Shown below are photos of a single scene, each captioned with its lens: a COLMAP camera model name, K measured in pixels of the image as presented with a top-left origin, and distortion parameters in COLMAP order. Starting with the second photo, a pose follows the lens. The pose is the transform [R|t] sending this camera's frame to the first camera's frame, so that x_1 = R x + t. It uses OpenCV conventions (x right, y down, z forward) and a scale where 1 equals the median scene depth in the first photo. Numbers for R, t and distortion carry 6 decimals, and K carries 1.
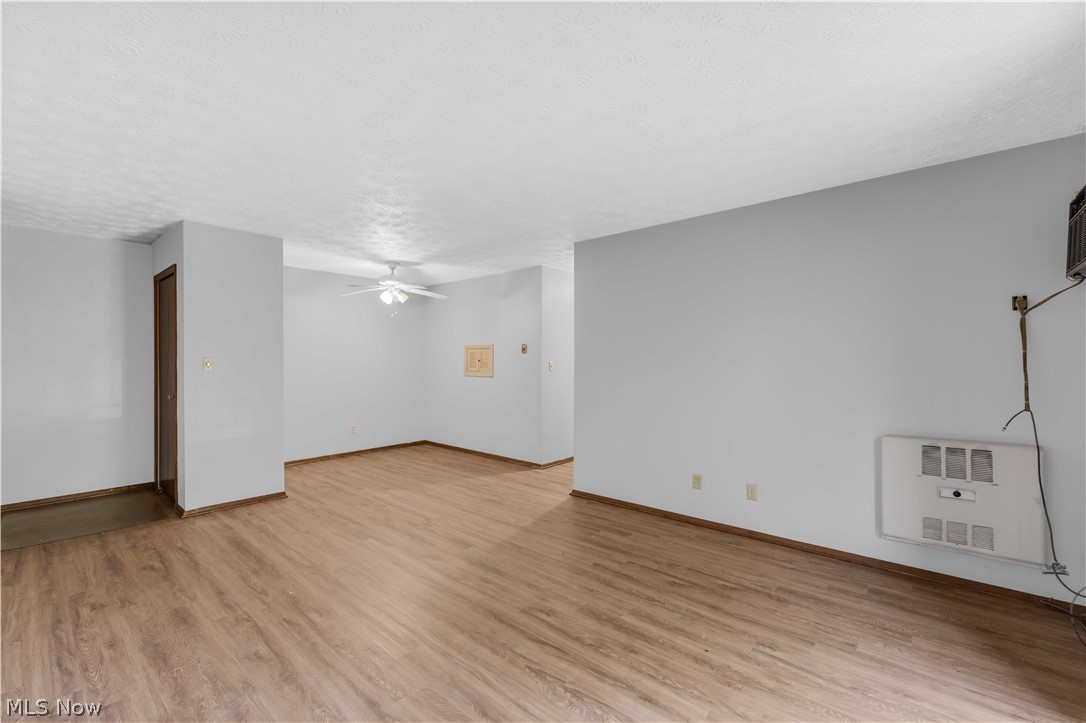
lens RADIAL K [[454.8, 0, 532.8], [0, 454.8, 355.2], [0, 0, 1]] dist [-0.001473, -0.000017]
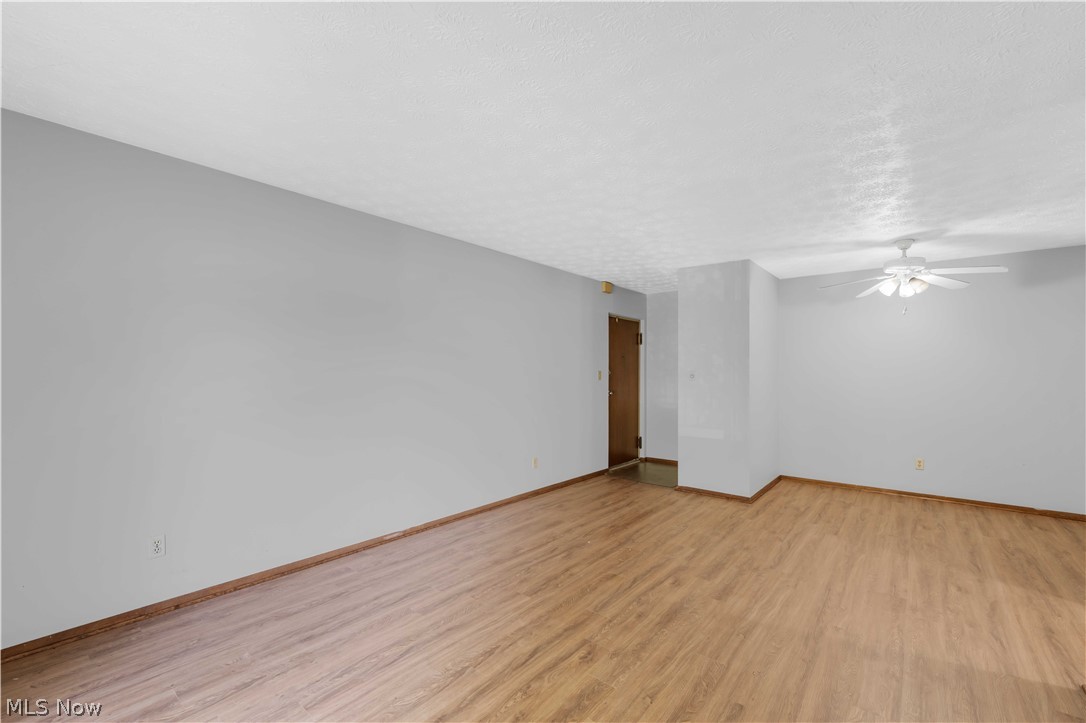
lens RADIAL K [[454.8, 0, 532.8], [0, 454.8, 355.2], [0, 0, 1]] dist [-0.001473, -0.000017]
pose [[0.031165, -0.037536, -0.998809, 0.847069], [0.005895, 0.999284, -0.037370, 0.012214], [0.999497, -0.004724, 0.031364, 0.791932]]
